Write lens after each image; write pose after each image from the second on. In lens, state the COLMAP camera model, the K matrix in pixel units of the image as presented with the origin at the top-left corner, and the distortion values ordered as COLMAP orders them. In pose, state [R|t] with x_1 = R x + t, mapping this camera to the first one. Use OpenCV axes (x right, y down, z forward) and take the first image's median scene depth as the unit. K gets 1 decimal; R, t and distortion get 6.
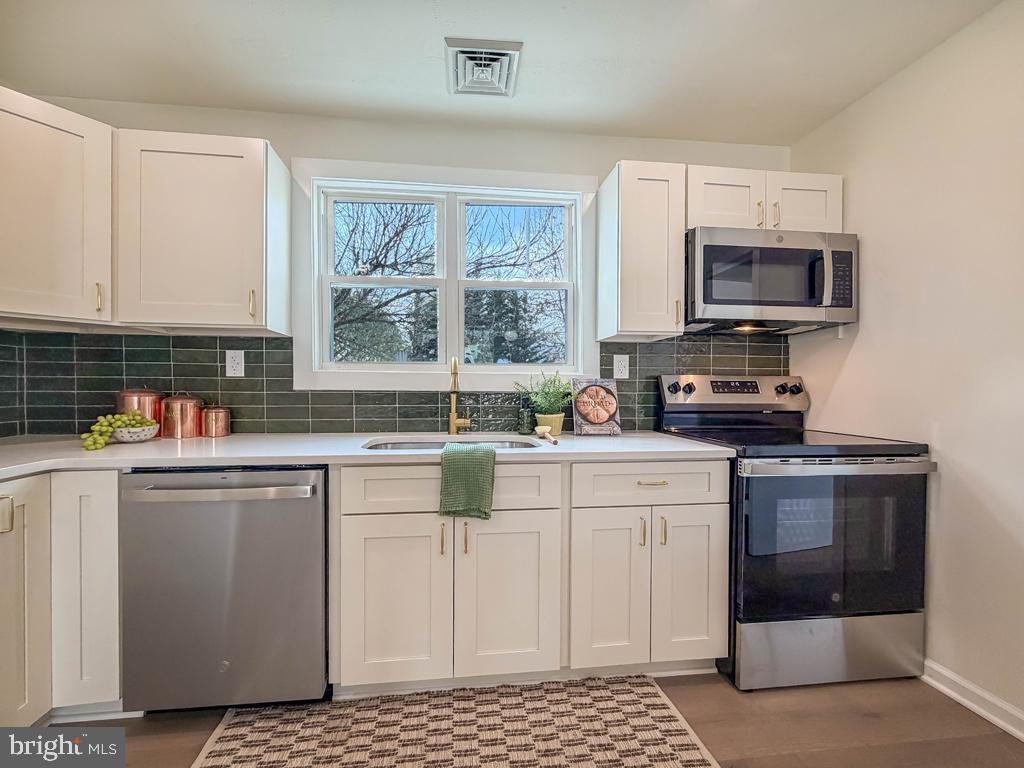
lens RADIAL K [[459.4, 0, 512.7], [0, 459.4, 392.2], [0, 0, 1]] dist [-0.002420, -0.000549]
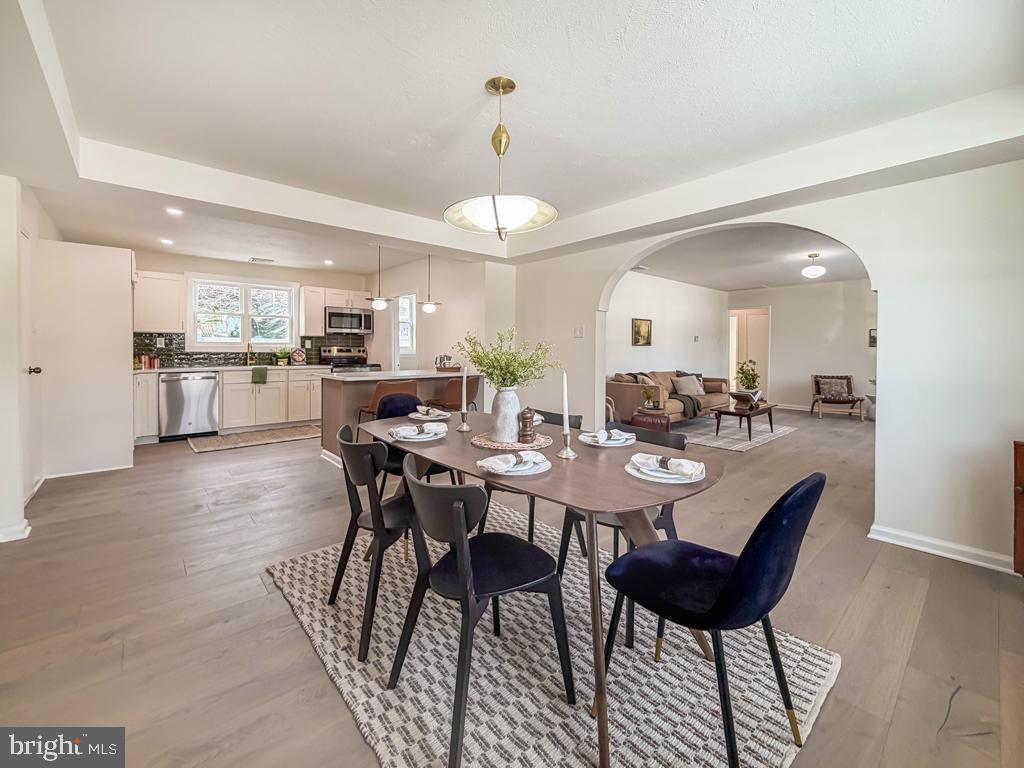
lens RADIAL K [[417.3, 0, 484.9], [0, 417.3, 354.0], [0, 0, 1]] dist [0.000269, -0.000029]
pose [[0.867494, -0.005243, 0.497419, -0.150695], [0.002520, 0.999978, 0.006146, -0.003155], [-0.497441, -0.004078, 0.867488, -2.327845]]
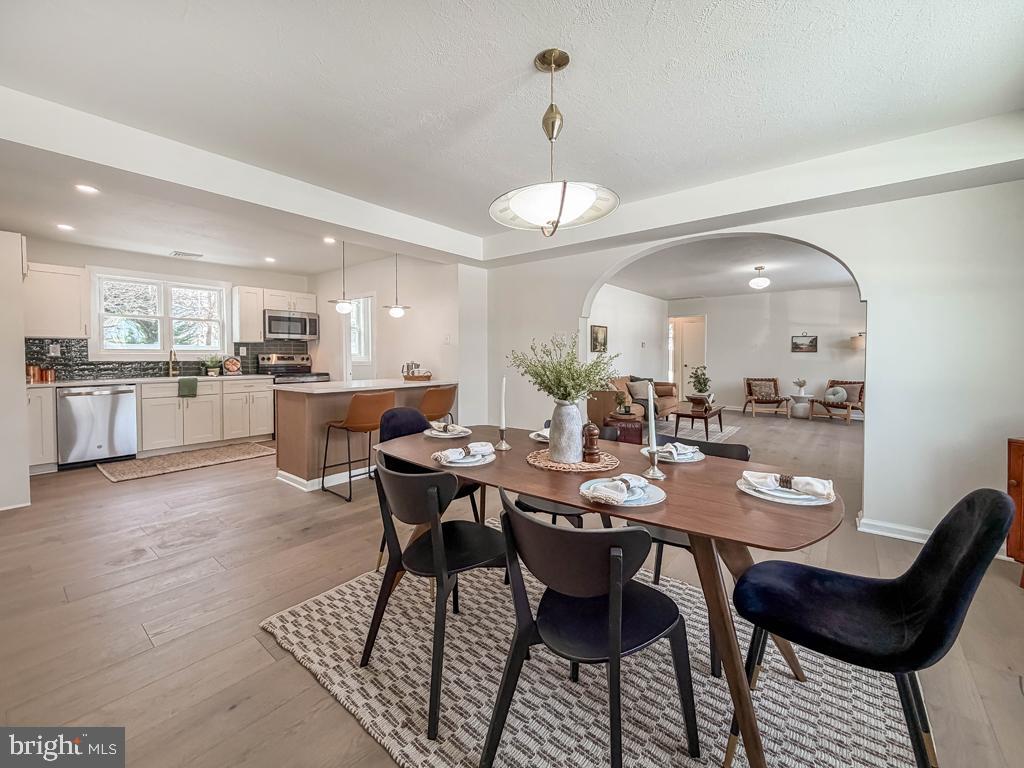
lens RADIAL K [[416.5, 0, 485.3], [0, 416.5, 365.3], [0, 0, 1]] dist [-0.000002, -0.000262]
pose [[0.770451, -0.019221, 0.637210, -0.273705], [0.008570, 0.999767, 0.019796, -0.010067], [-0.637442, -0.009791, 0.770436, -2.122648]]
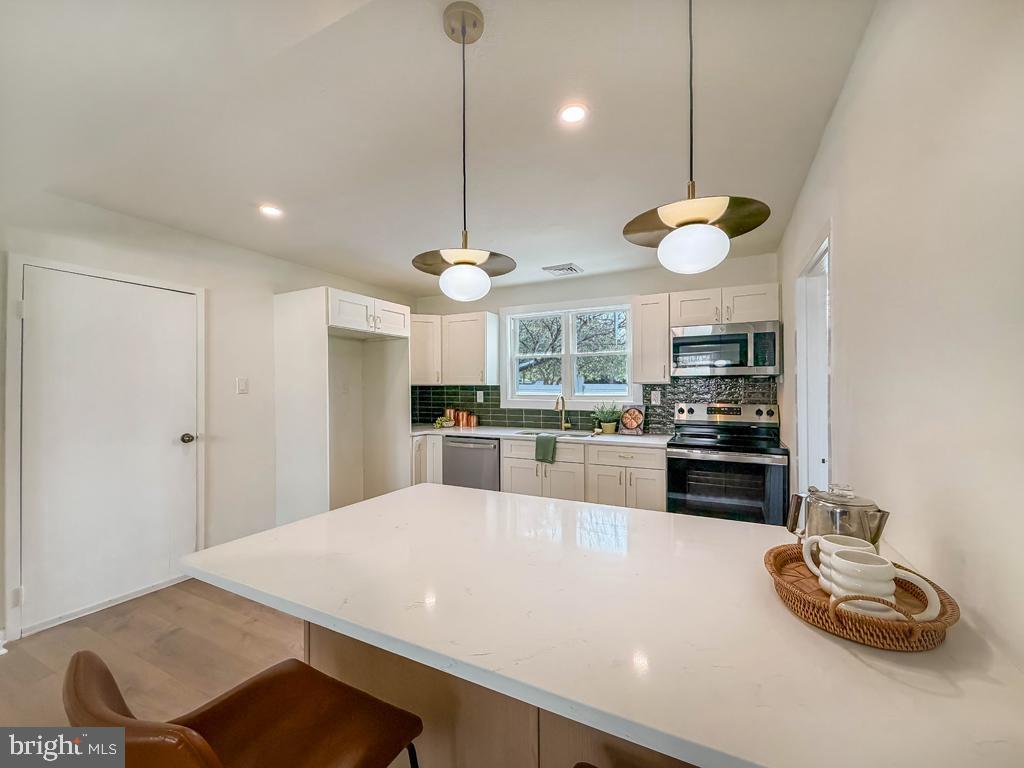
lens RADIAL K [[419.4, 0, 484.3], [0, 419.4, 390.0], [0, 0, 1]] dist [0.000531, -0.000015]
pose [[0.809956, -0.006541, -0.586454, 0.735820], [0.001127, 0.999953, -0.009597, -0.080176], [0.586490, 0.007112, 0.809925, -0.807751]]
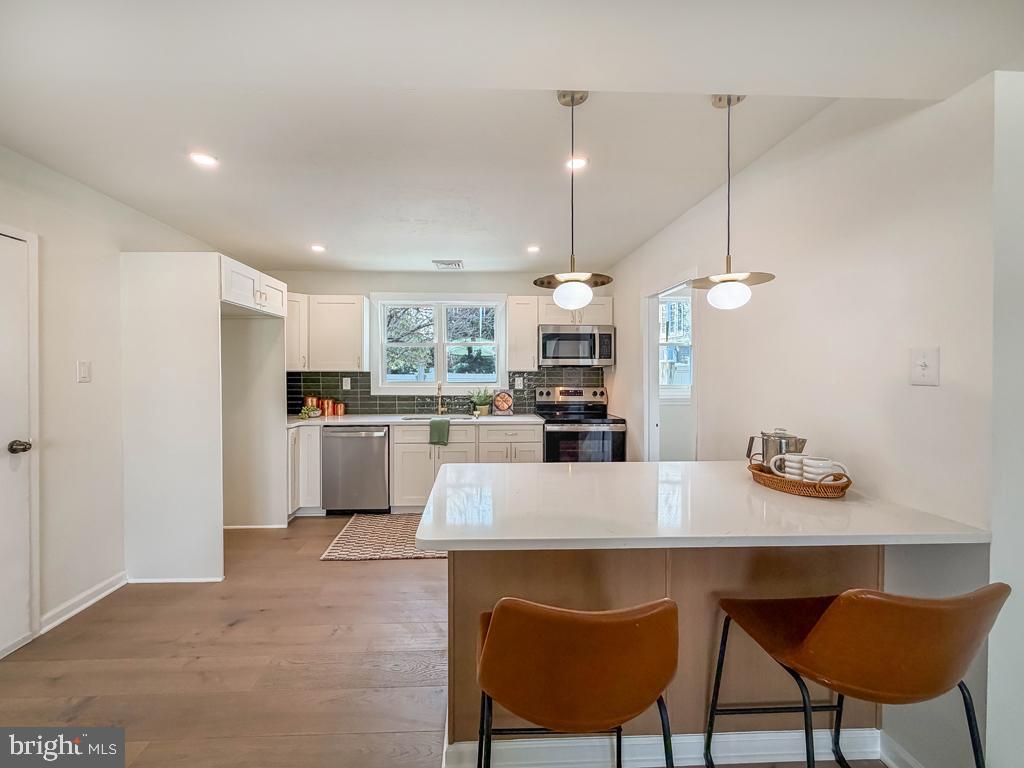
lens RADIAL K [[431.0, 0, 483.3], [0, 431.0, 379.2], [0, 0, 1]] dist [-0.000469, 0.000008]
pose [[0.993847, -0.005613, -0.110621, 0.328918], [0.005712, 0.999984, 0.000575, -0.085271], [0.110616, -0.001204, 0.993862, -1.112983]]
